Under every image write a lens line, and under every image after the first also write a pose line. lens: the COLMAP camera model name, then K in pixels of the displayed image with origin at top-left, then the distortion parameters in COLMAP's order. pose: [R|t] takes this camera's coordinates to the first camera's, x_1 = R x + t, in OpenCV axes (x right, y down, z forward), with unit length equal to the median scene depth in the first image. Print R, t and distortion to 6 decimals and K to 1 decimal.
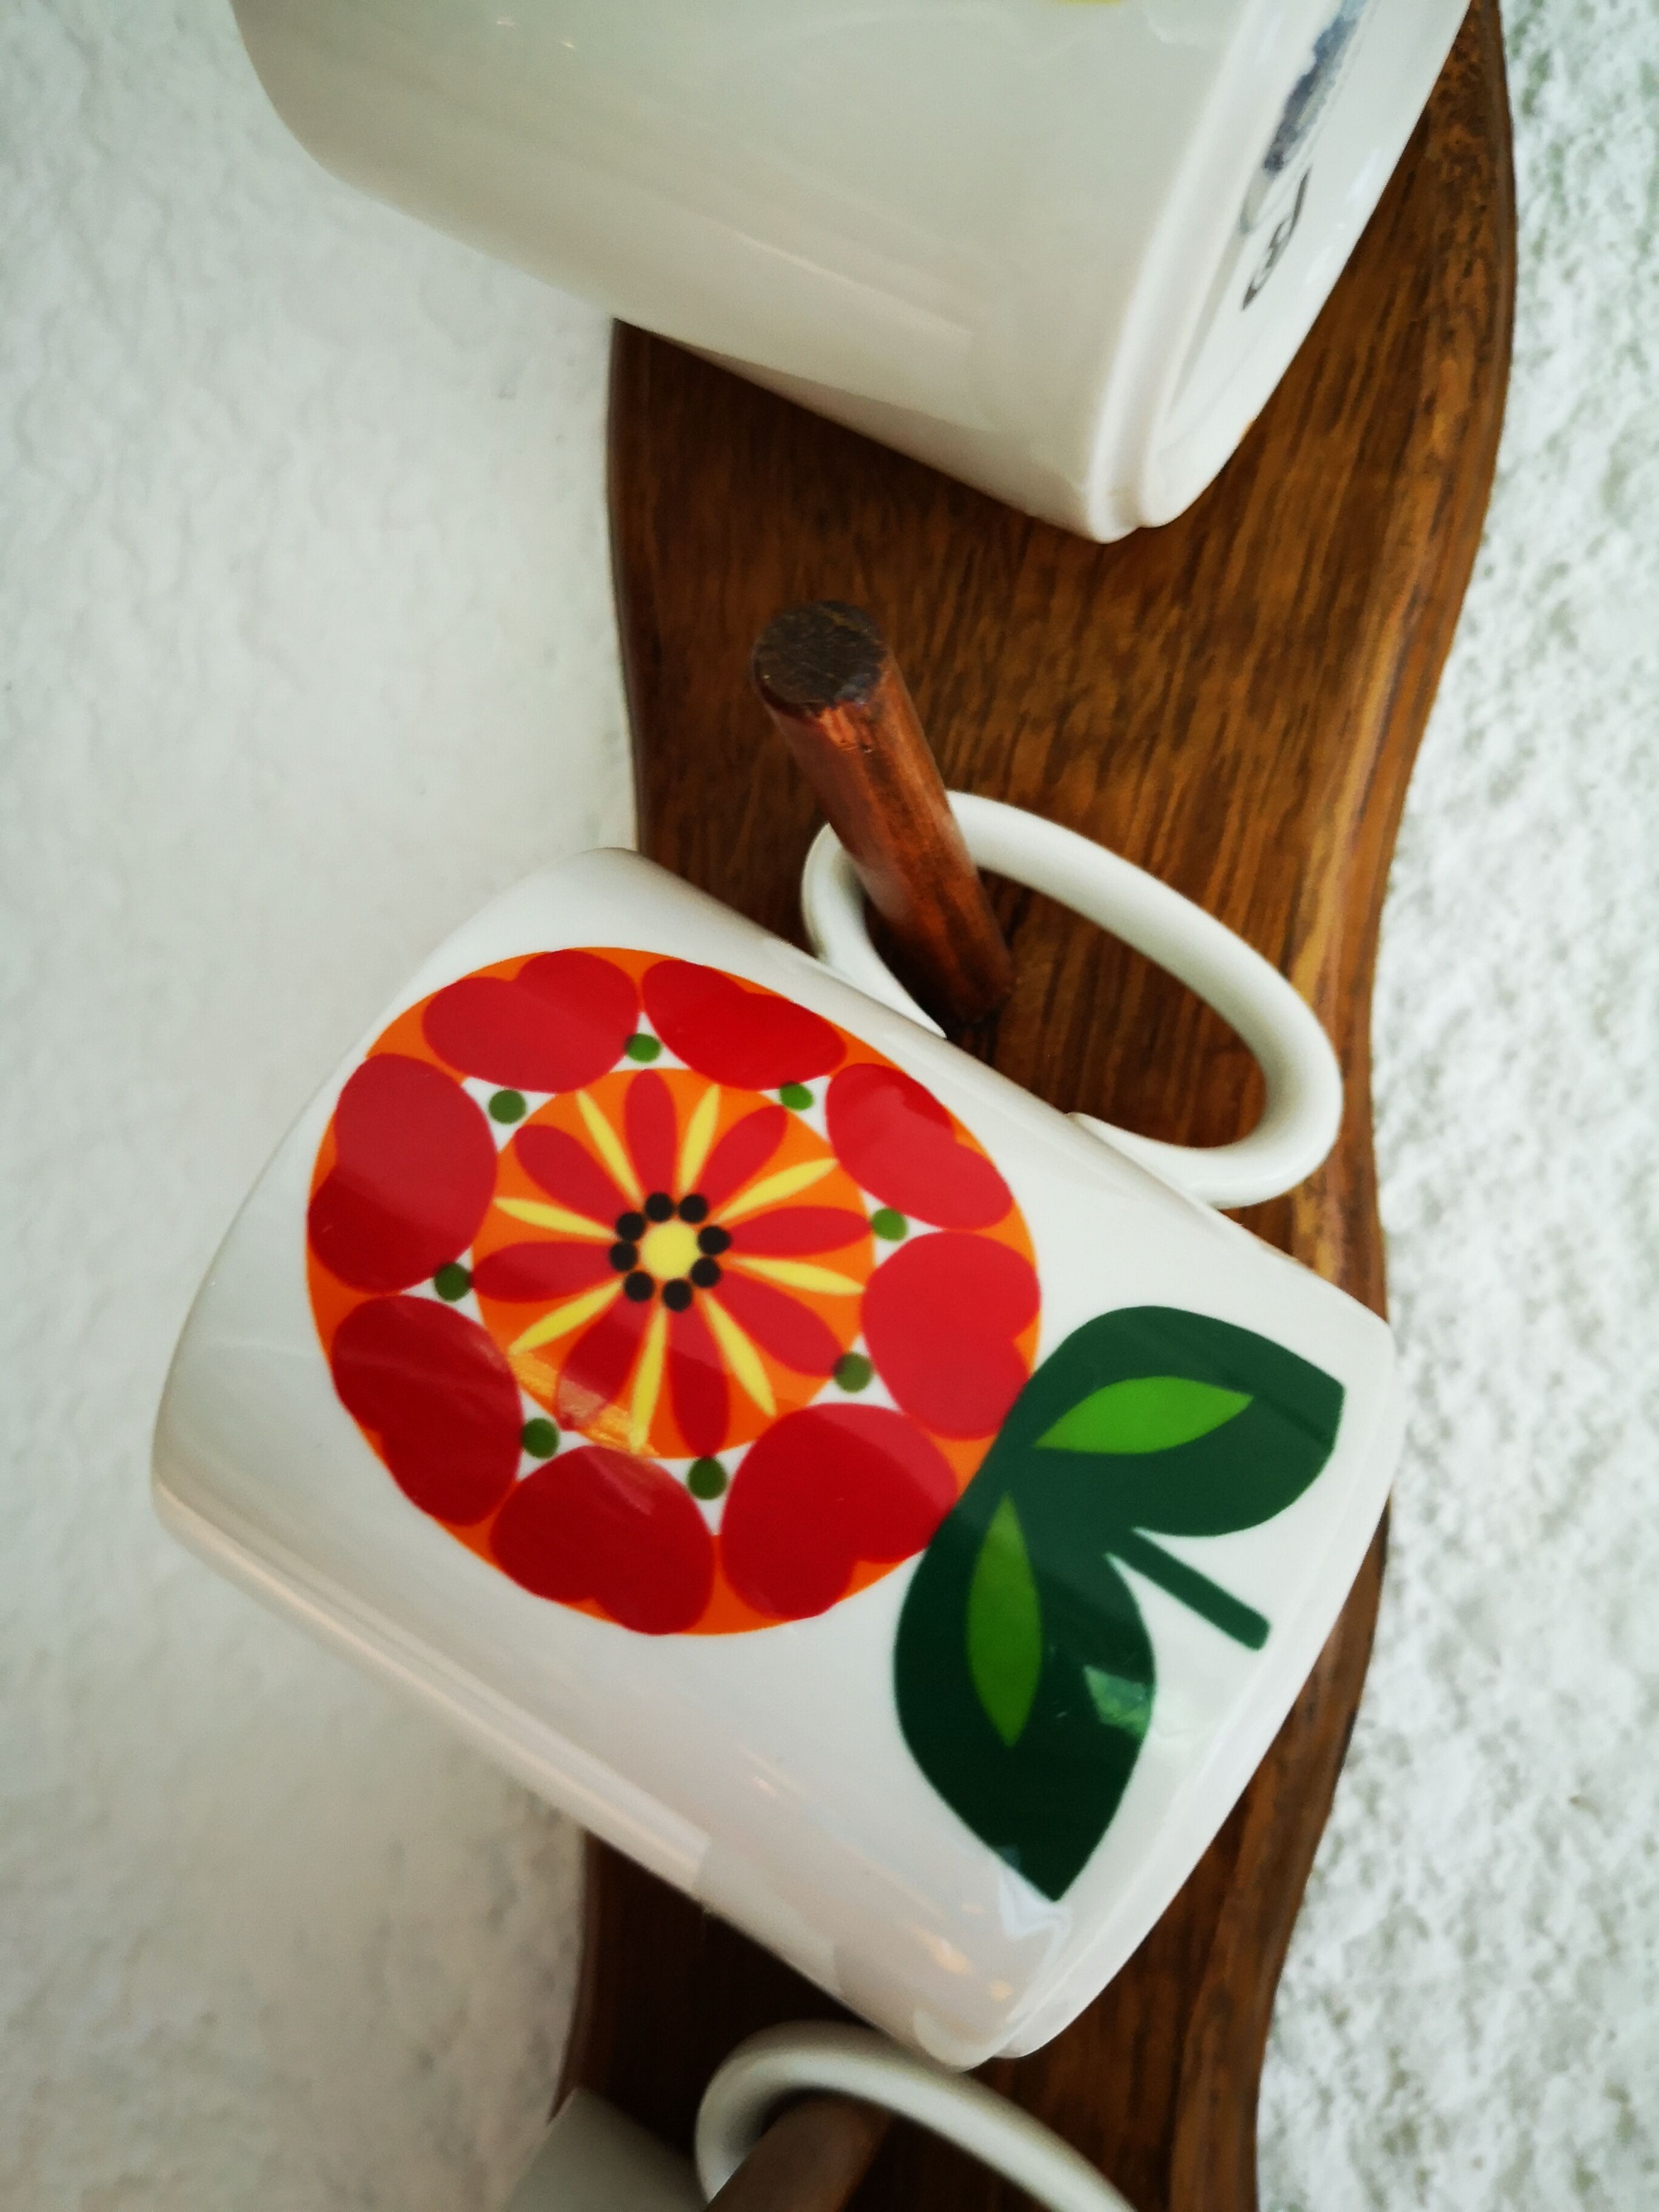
lens RADIAL K [[1715.3, 0, 829.5], [0, 1715.3, 1106.0], [0, 0, 1]] dist [-0.014172, -0.010128]
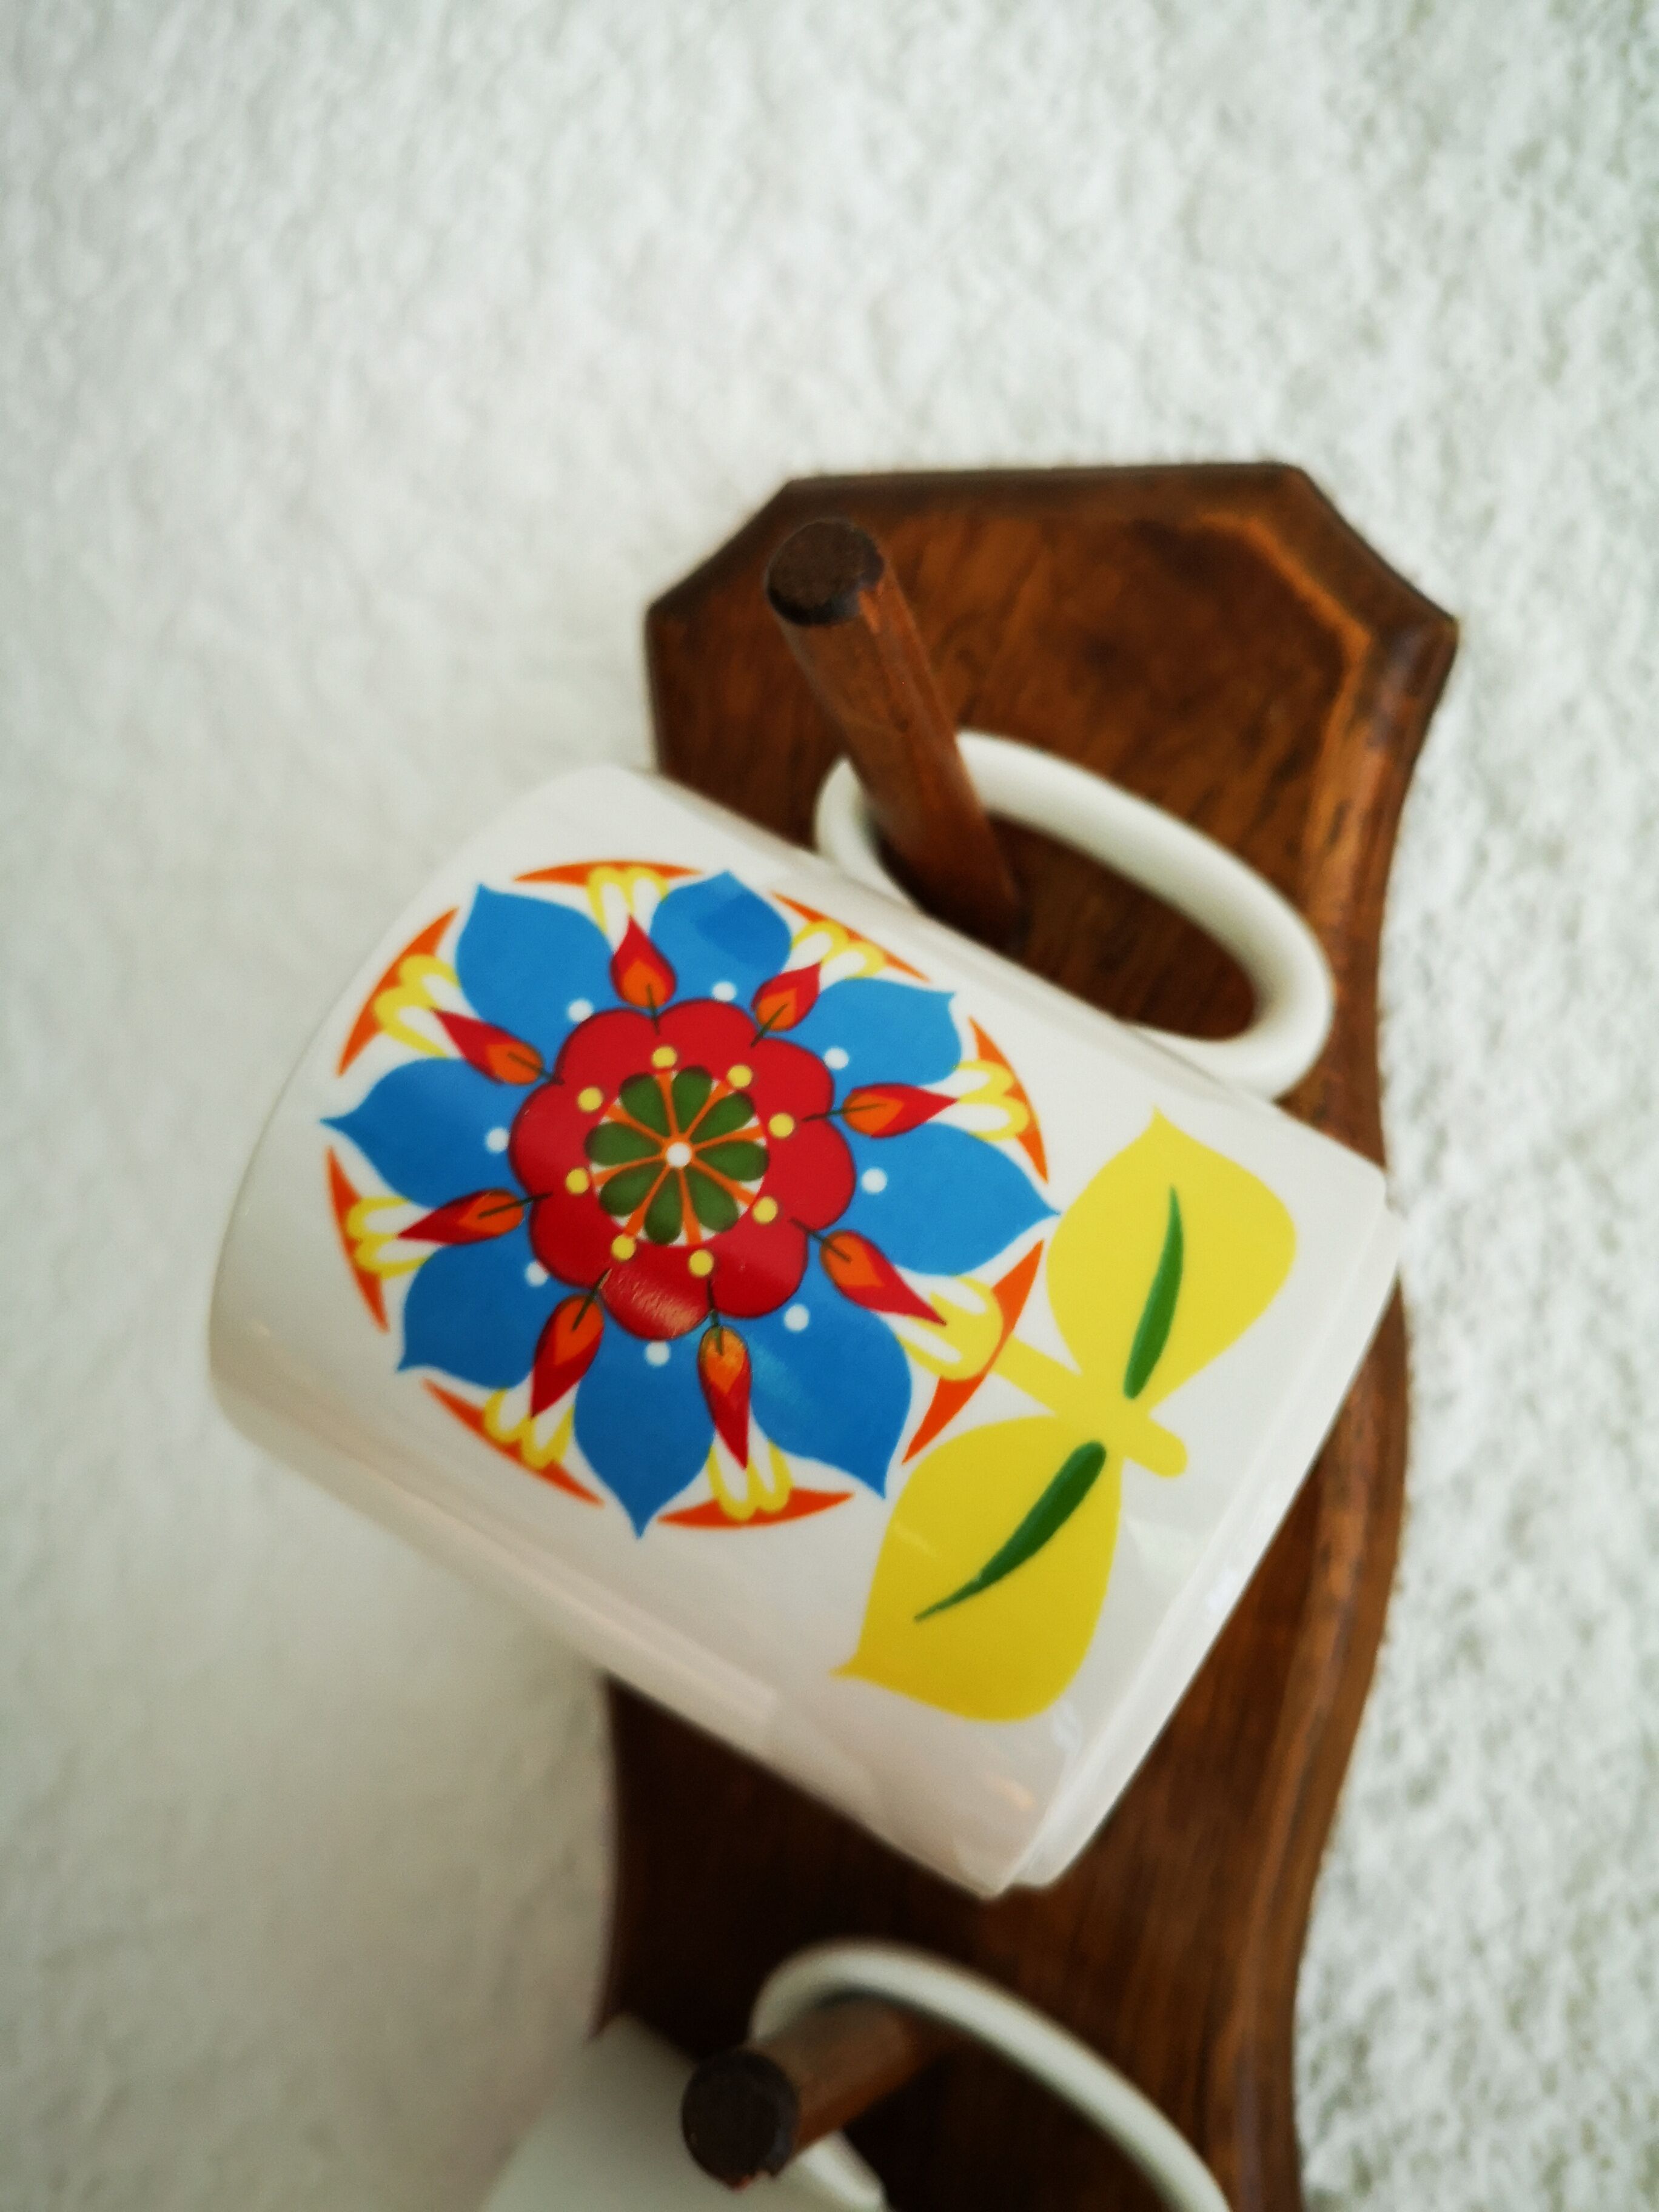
lens RADIAL K [[1755.0, 0, 829.5], [0, 1755.0, 1106.0], [0, 0, 1]] dist [-0.016559, -0.014416]
pose [[0.999701, -0.006123, -0.023685, 0.052569], [0.004511, 0.997706, -0.067546, -0.541845], [0.024044, 0.067419, 0.997435, -0.127244]]
